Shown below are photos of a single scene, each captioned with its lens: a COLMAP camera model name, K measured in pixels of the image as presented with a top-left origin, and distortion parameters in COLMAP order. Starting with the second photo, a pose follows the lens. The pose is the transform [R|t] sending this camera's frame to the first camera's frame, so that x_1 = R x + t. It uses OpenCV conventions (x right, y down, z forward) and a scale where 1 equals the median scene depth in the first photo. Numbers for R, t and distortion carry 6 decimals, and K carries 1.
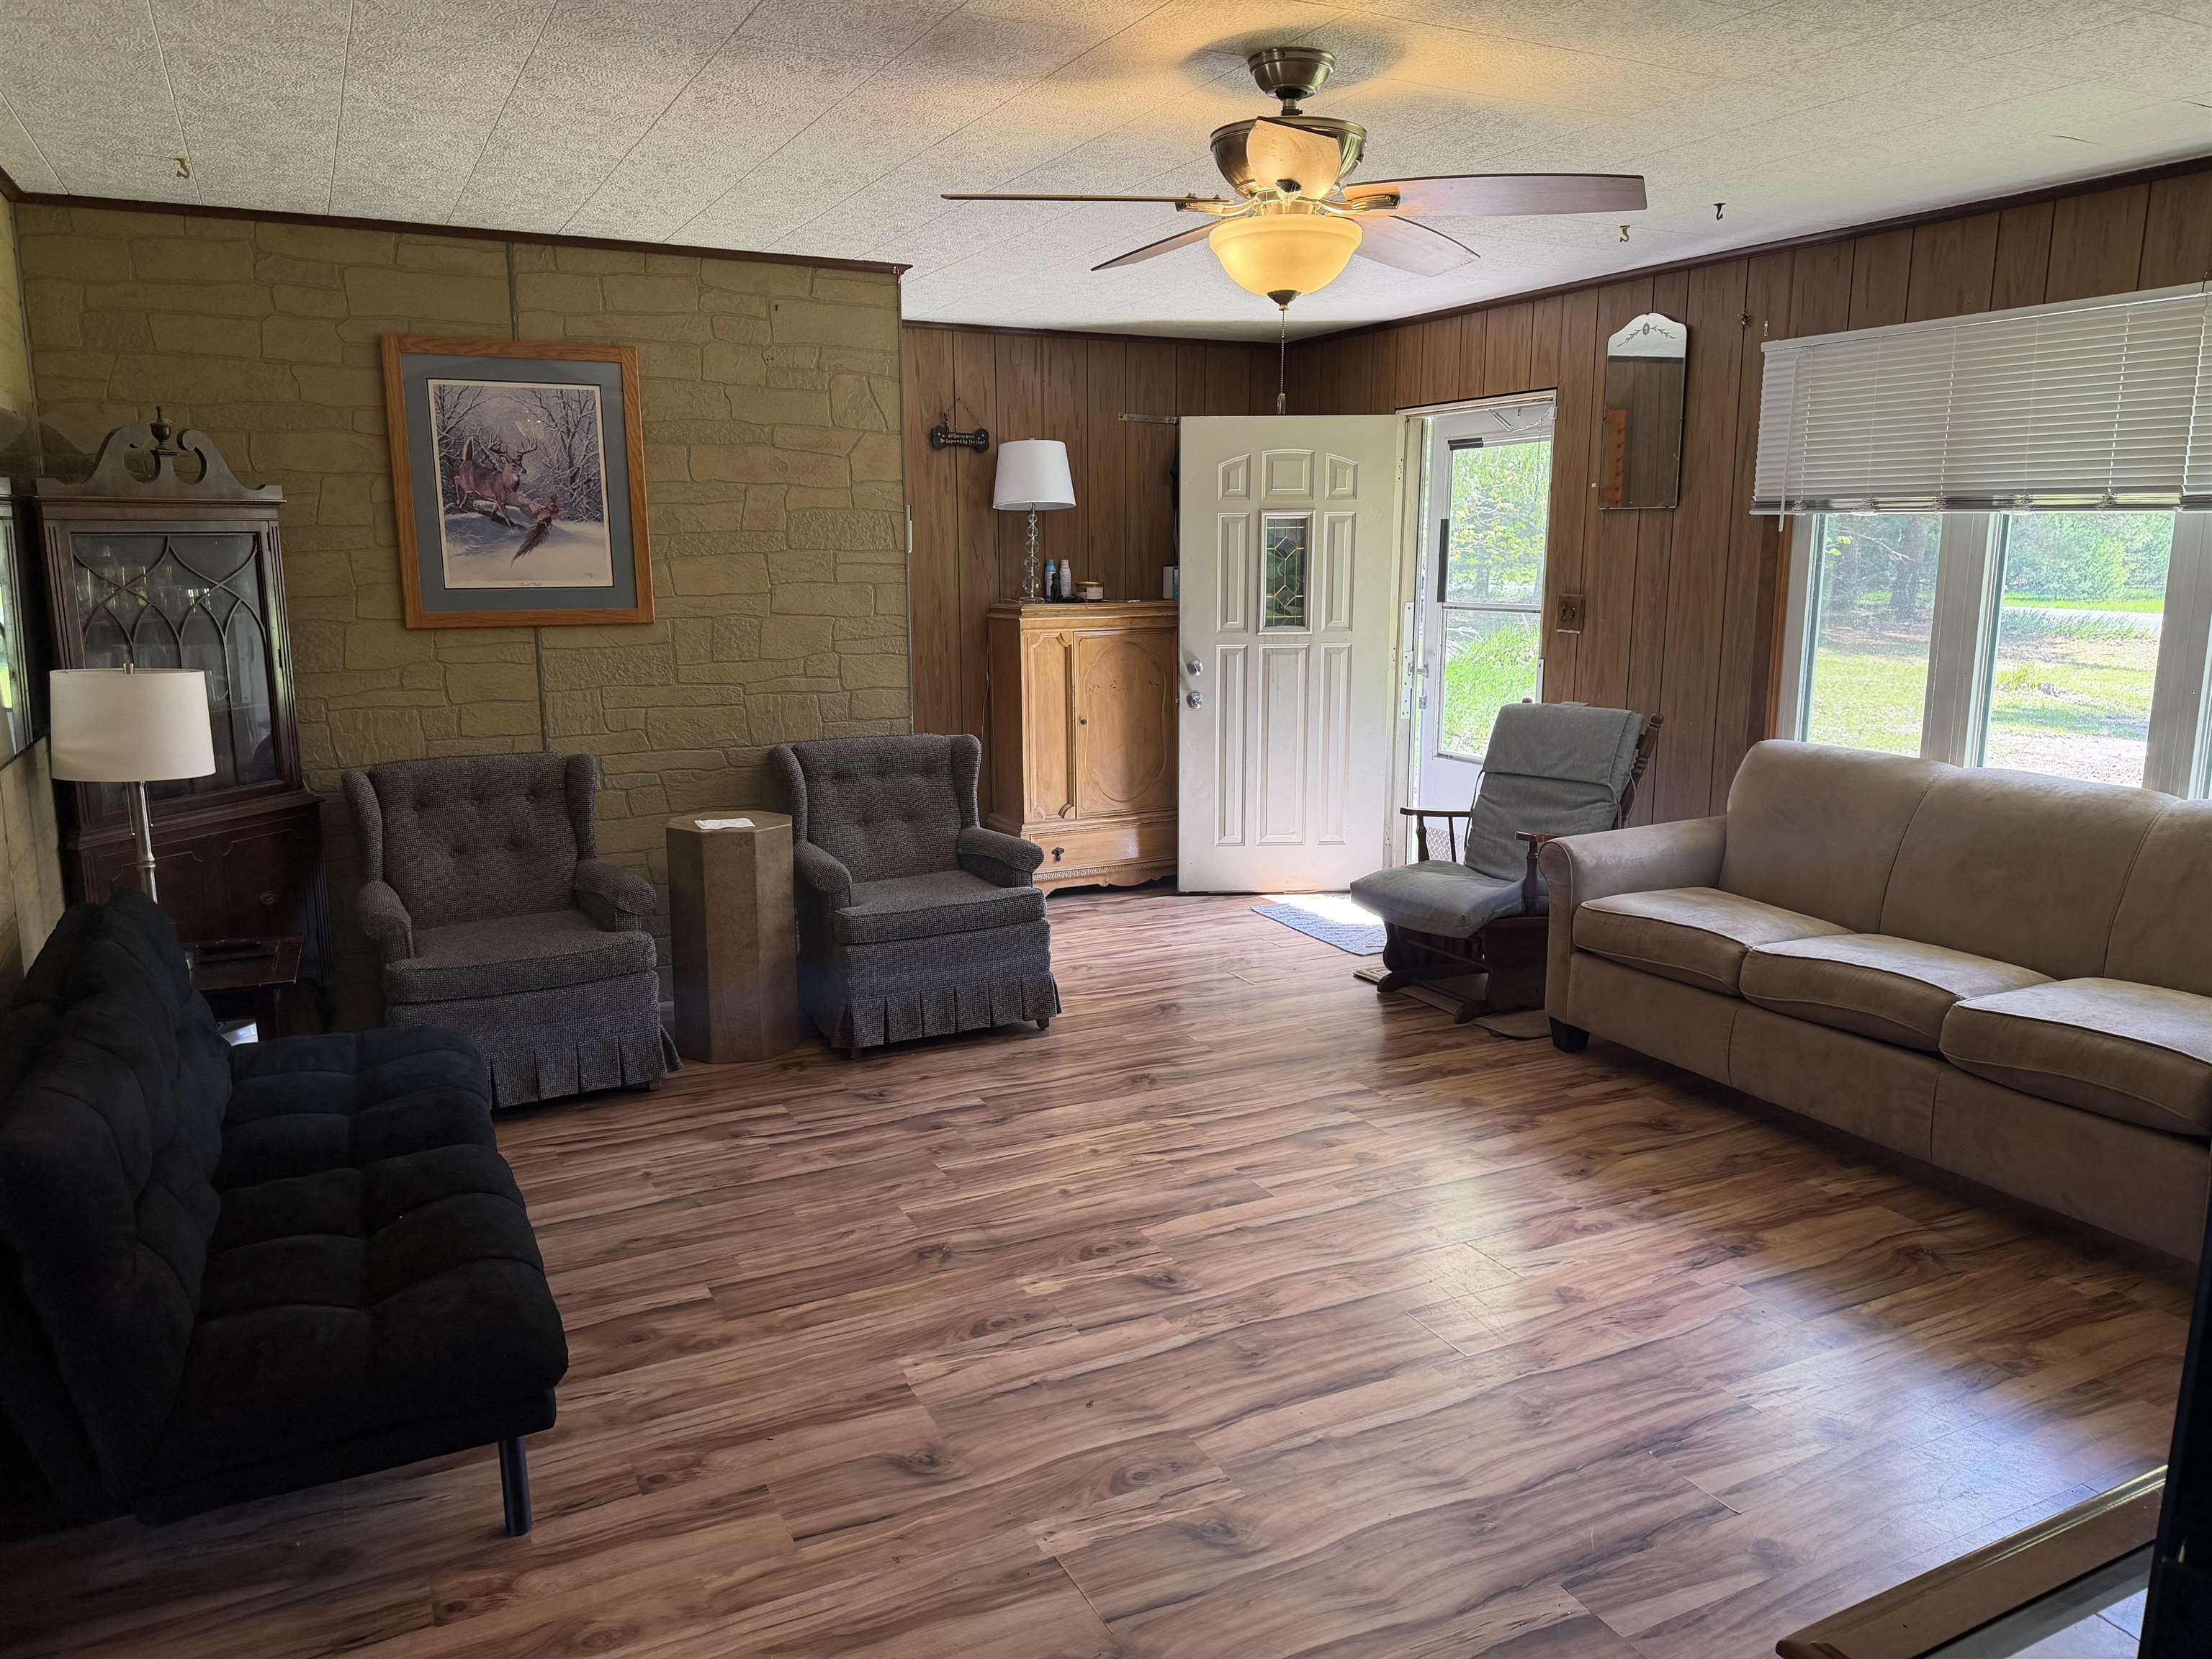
lens RADIAL K [[1501.4, 0, 1106.0], [0, 1501.4, 829.5], [0, 0, 1]] dist [0.226919, -0.403206]
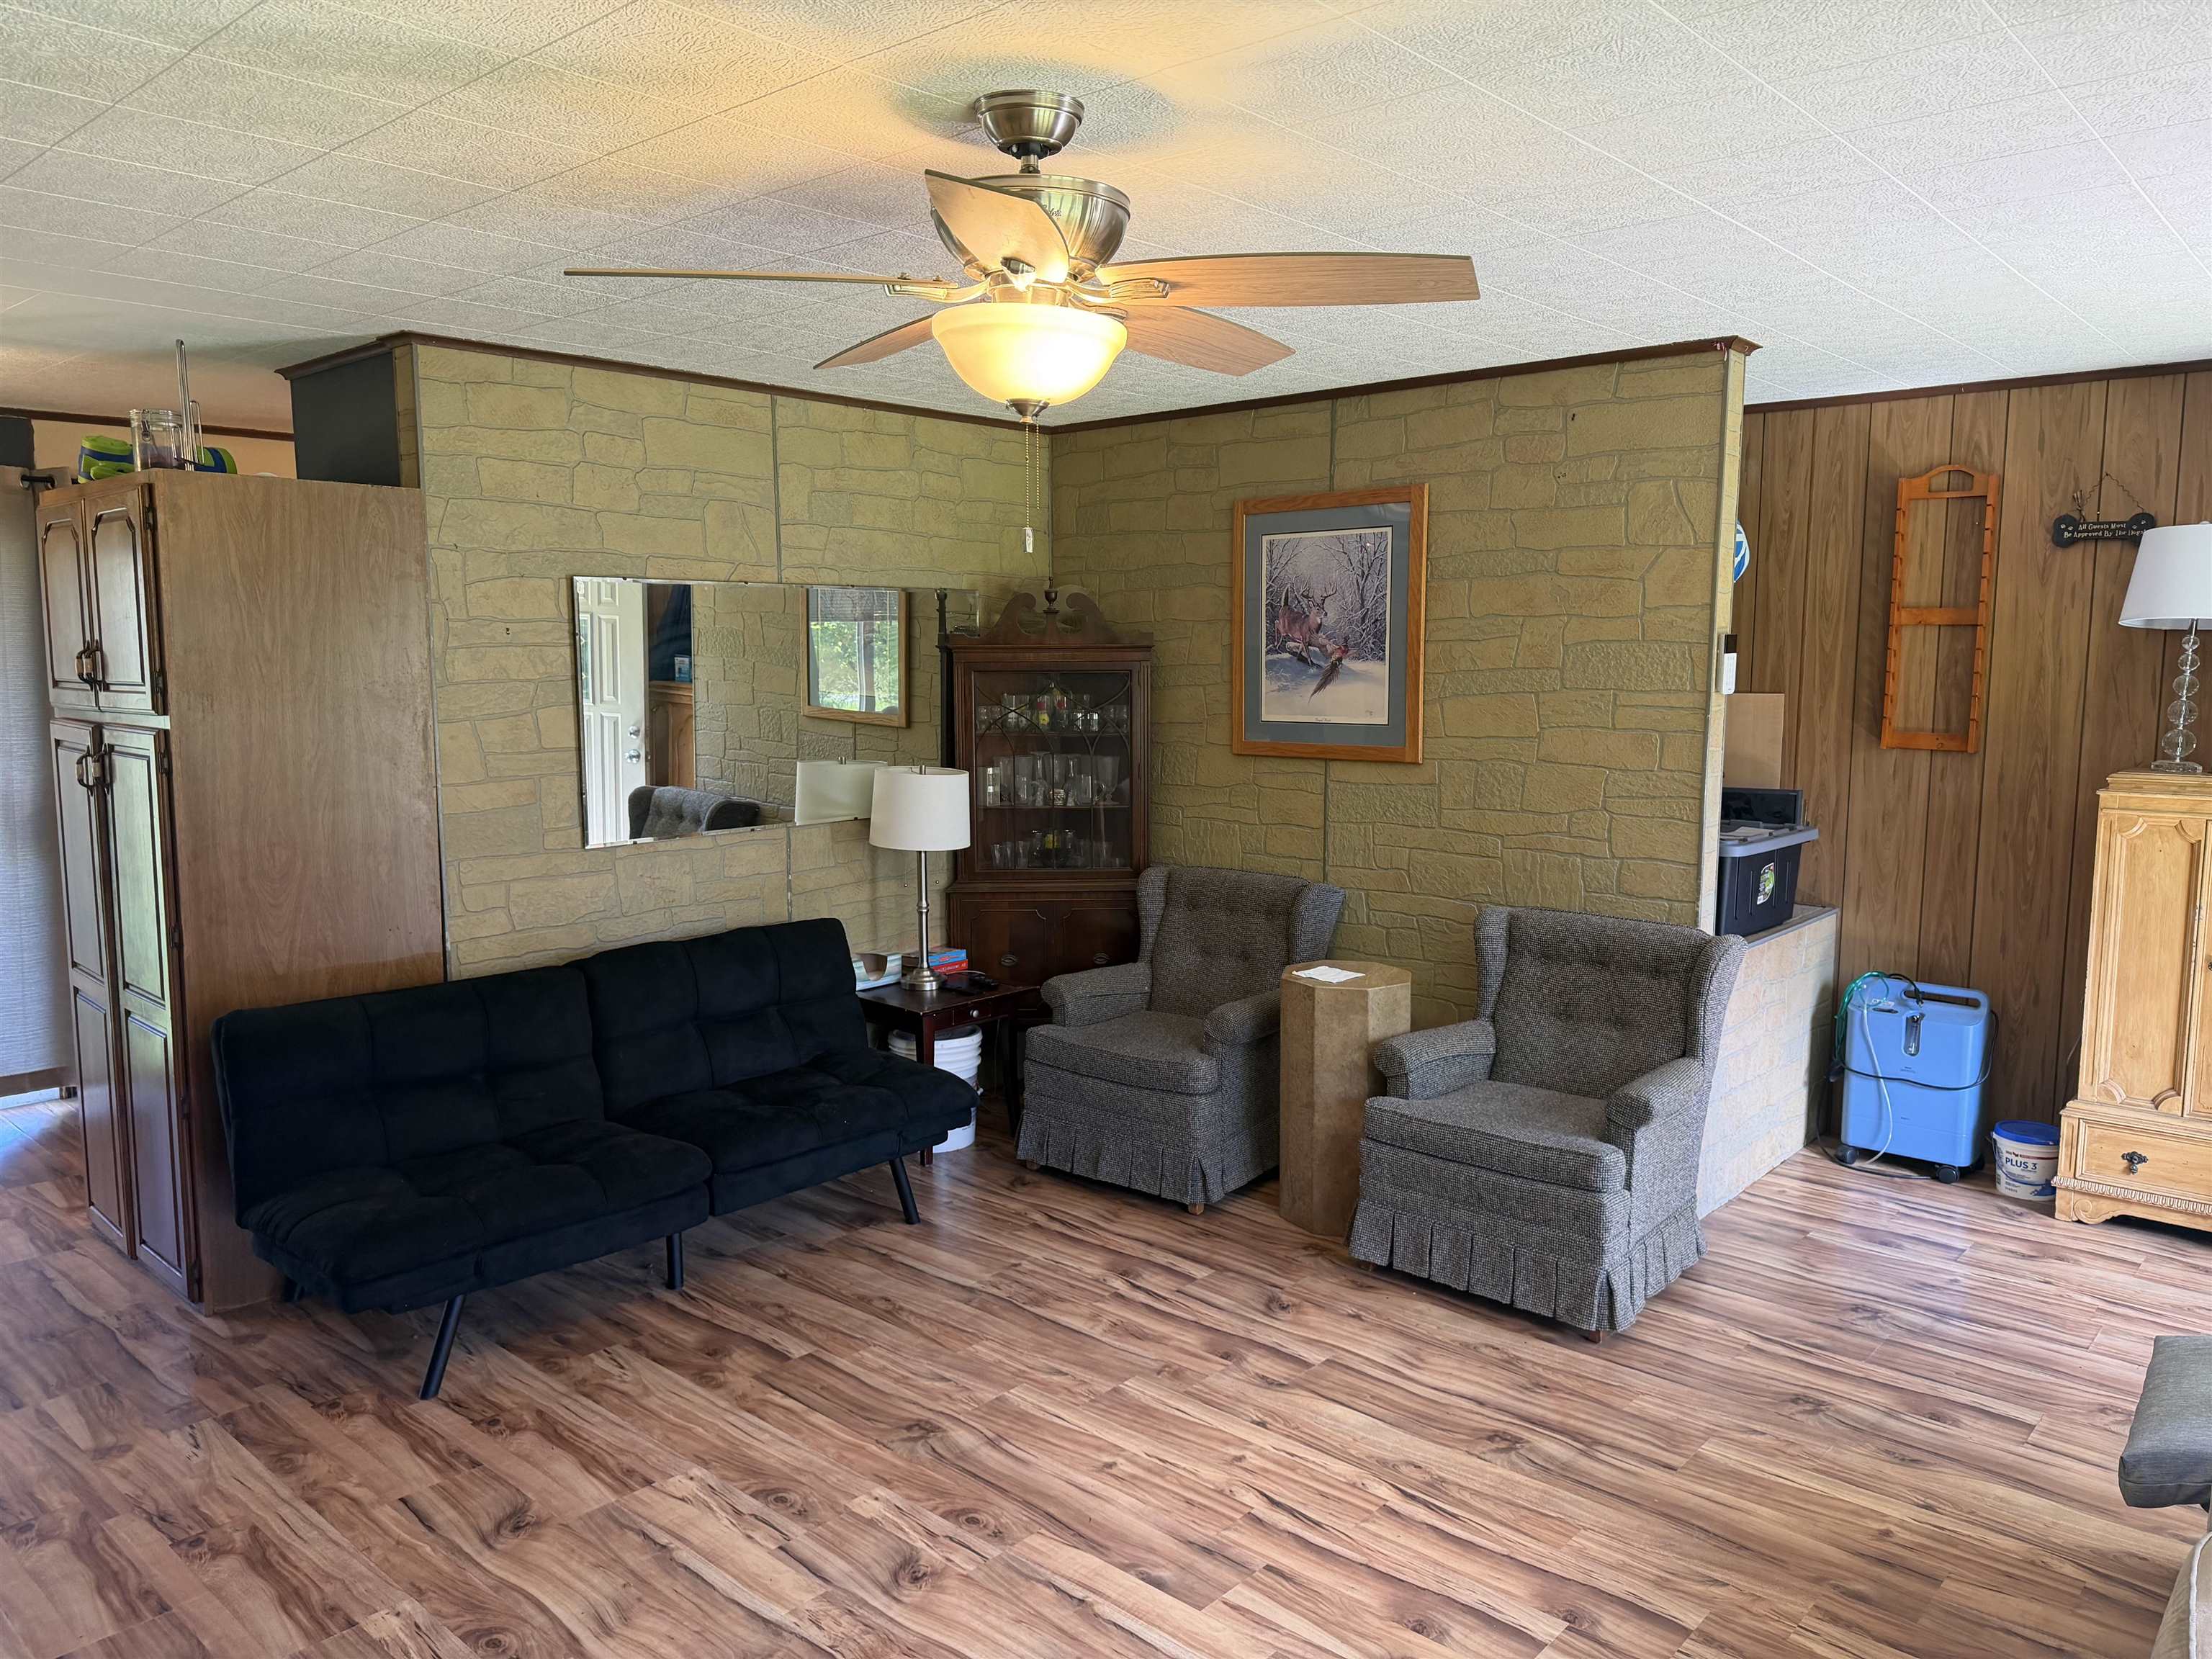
lens RADIAL K [[1533.4, 0, 1155.3], [0, 1533.4, 857.0], [0, 0, 1]] dist [0.063297, -0.086296]
pose [[0.391040, 0.127175, -0.911545, 0.622806], [-0.172692, 0.982955, 0.063056, -0.129129], [0.904027, 0.132759, 0.406337, 0.551377]]
